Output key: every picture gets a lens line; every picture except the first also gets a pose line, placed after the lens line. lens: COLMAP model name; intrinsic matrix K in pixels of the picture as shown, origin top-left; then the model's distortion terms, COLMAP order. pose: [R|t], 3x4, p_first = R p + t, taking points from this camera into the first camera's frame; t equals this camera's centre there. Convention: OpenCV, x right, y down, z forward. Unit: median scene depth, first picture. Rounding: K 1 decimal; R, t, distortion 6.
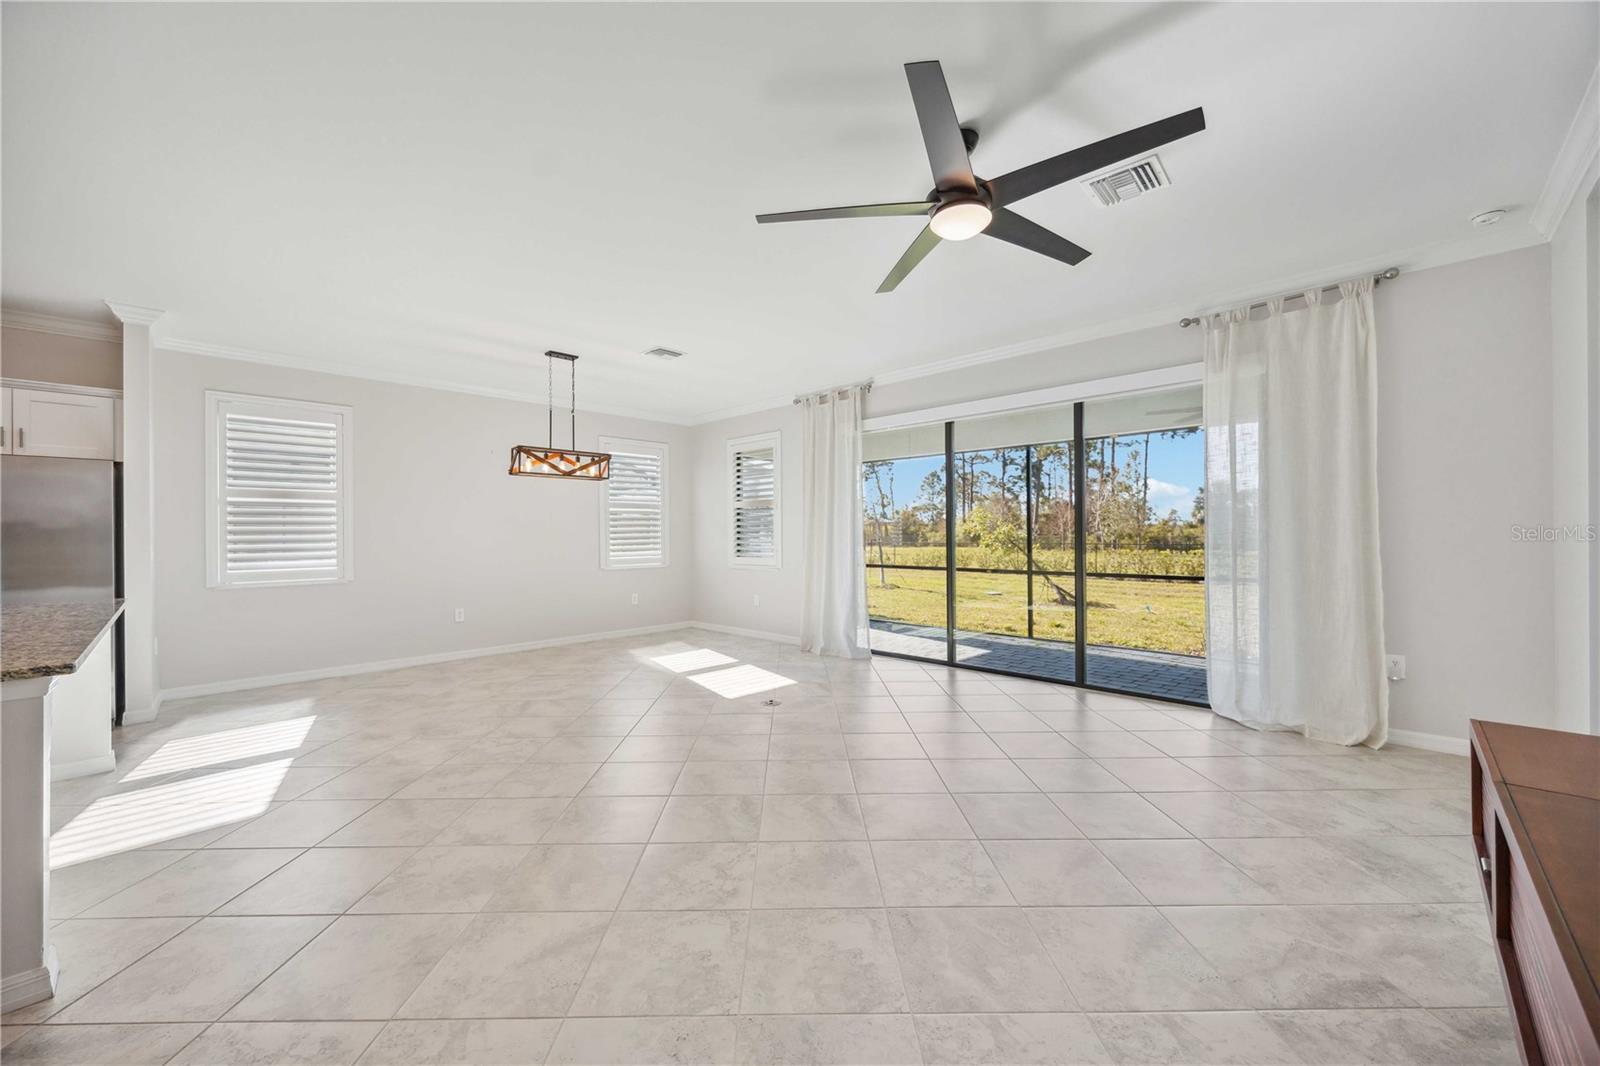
lens RADIAL K [[615.6, 0, 798.7], [0, 615.6, 537.4], [0, 0, 1]] dist [-0.000419, -0.000105]
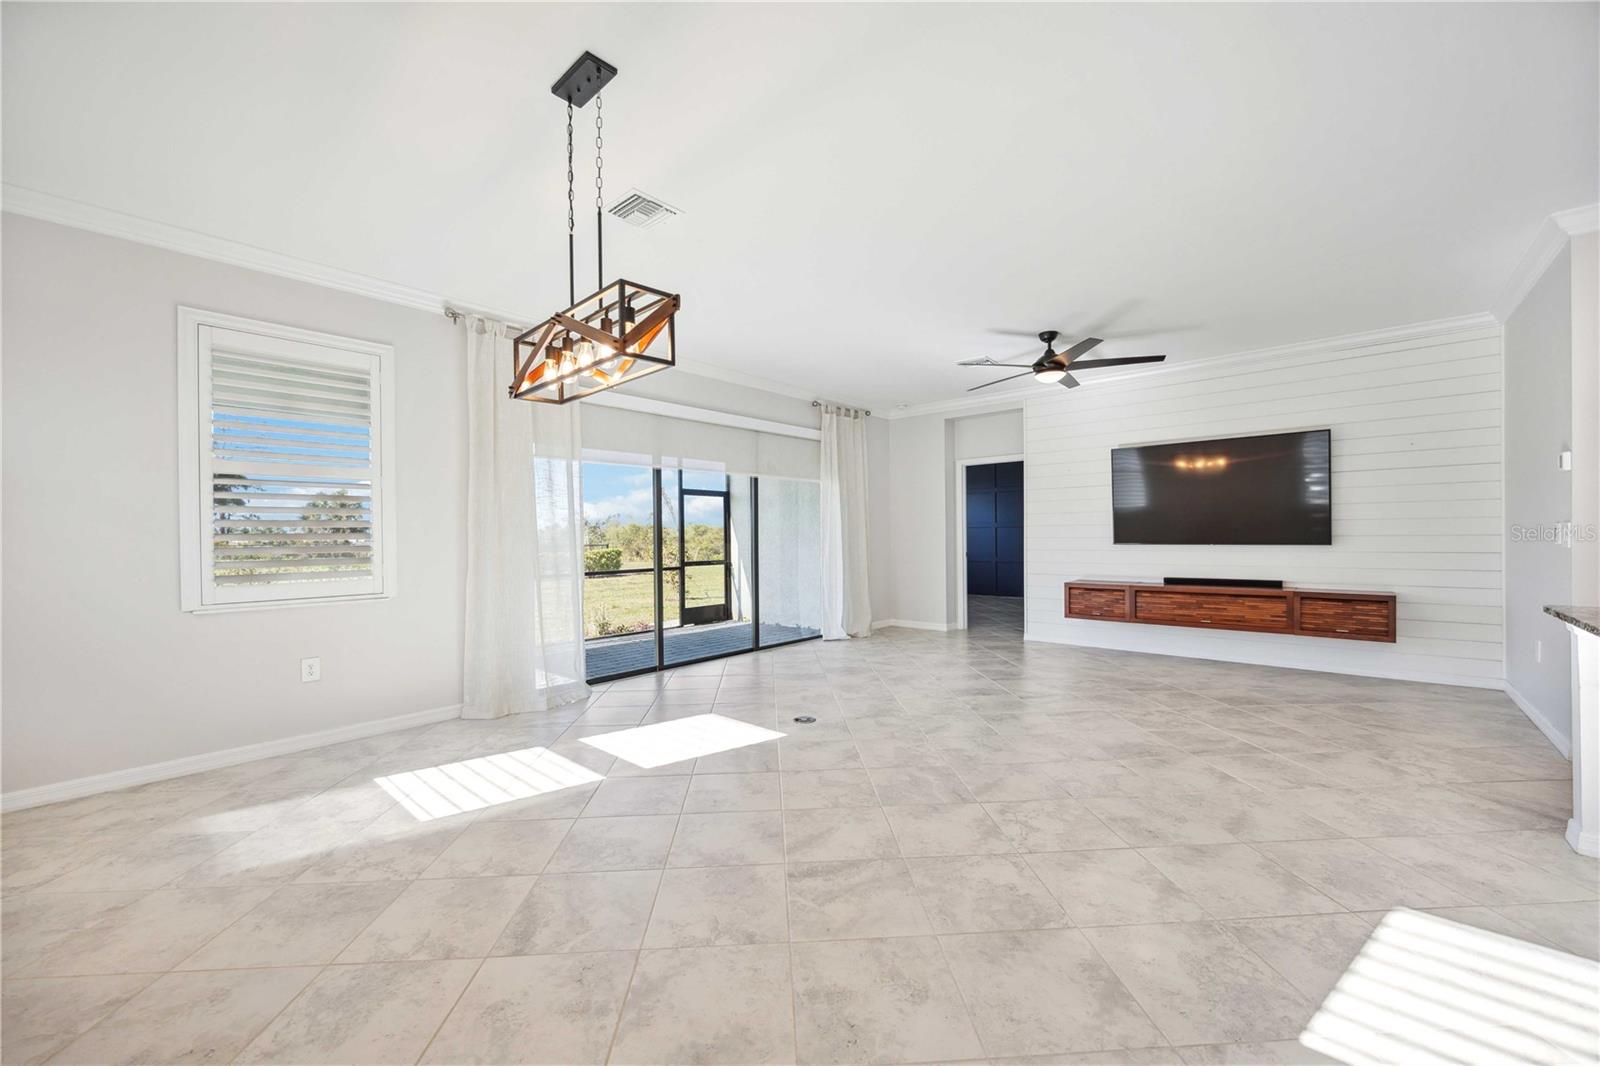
lens RADIAL K [[621.9, 0, 805.0], [0, 621.9, 530.7], [0, 0, 1]] dist [-0.001205, 0.000060]
pose [[-0.049047, 0.011617, 0.998729, -0.802163], [0.016071, 0.999812, -0.010840, 0.004872], [-0.998667, 0.015519, -0.049224, 0.880184]]
